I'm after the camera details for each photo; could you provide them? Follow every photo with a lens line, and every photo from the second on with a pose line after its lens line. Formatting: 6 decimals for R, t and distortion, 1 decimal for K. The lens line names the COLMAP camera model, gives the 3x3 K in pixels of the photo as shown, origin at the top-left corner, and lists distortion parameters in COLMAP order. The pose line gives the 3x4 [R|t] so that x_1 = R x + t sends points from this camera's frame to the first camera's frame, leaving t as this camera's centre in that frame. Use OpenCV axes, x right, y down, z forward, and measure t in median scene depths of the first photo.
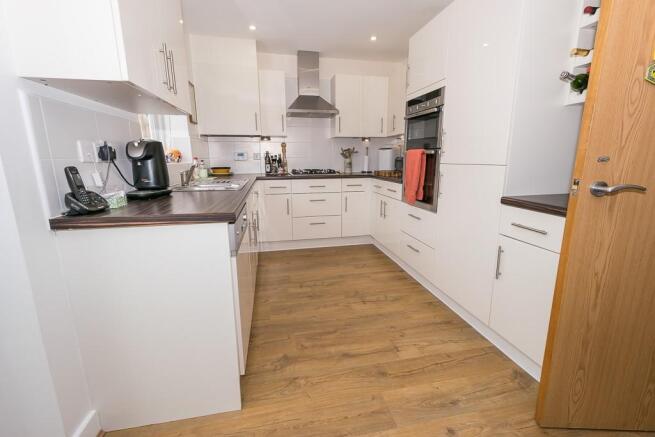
lens RADIAL K [[289.1, 0, 331.6], [0, 289.1, 216.9], [0, 0, 1]] dist [-0.001618, -0.000259]
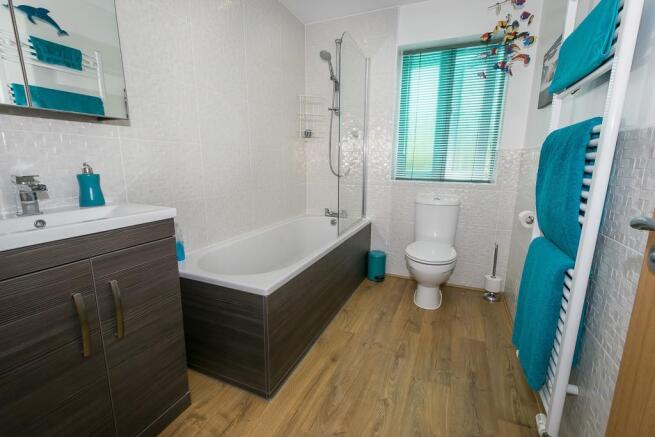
lens RADIAL K [[289.1, 0, 331.6], [0, 289.1, 216.9], [0, 0, 1]] dist [-0.001618, -0.000259]
pose [[0.575824, -0.151281, 0.803456, -0.595104], [0.157799, 0.984818, 0.072338, -0.104708], [-0.802201, 0.085130, 0.590954, 0.596447]]
